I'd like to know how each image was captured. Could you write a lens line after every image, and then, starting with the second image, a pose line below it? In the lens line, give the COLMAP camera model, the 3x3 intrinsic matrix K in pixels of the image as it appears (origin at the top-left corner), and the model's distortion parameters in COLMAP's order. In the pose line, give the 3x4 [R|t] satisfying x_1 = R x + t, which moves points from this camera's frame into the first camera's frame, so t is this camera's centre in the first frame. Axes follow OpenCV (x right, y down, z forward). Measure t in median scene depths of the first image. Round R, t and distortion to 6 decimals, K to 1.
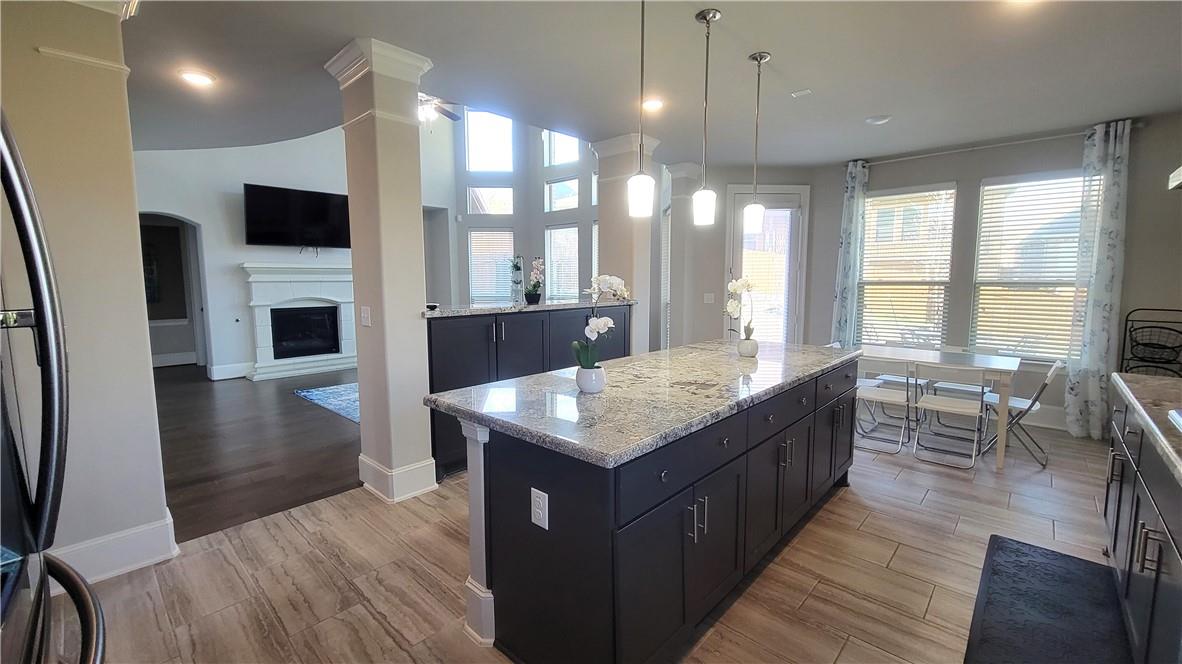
lens RADIAL K [[484.0, 0, 596.8], [0, 484.0, 326.4], [0, 0, 1]] dist [-0.001120, -0.000074]
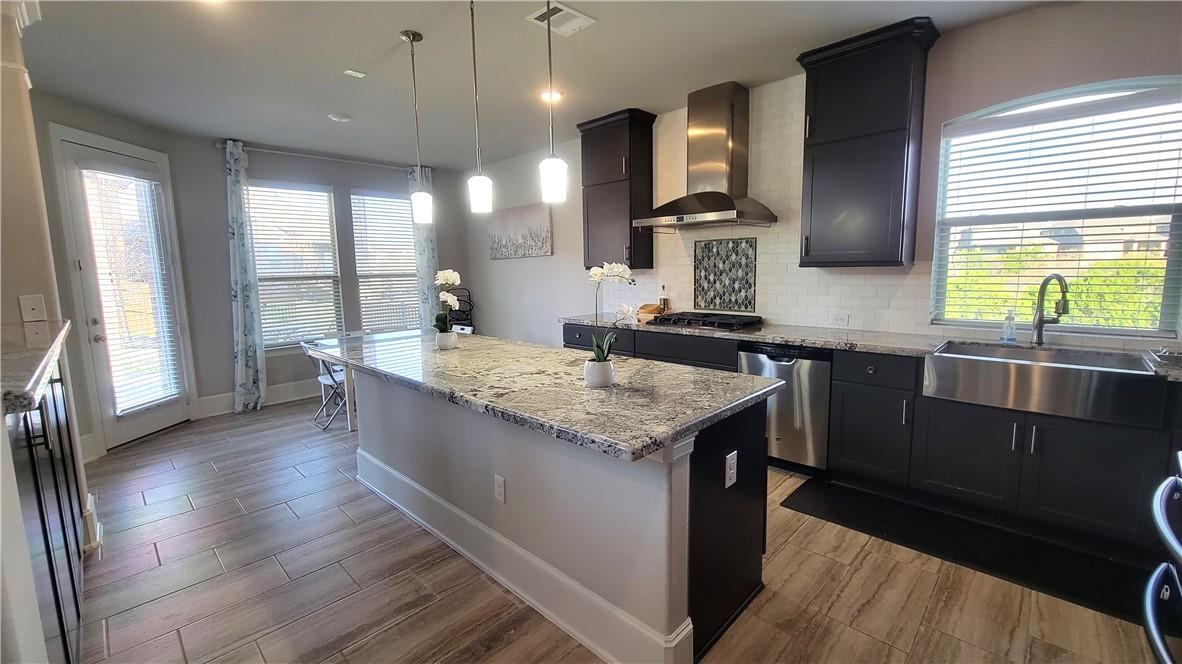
lens RADIAL K [[484.0, 0, 596.8], [0, 484.0, 326.4], [0, 0, 1]] dist [-0.001120, -0.000074]
pose [[0.018751, -0.122191, 0.992329, -0.393965], [0.124991, 0.985004, 0.118928, -0.034884], [-0.991981, 0.121802, 0.033742, 0.390686]]
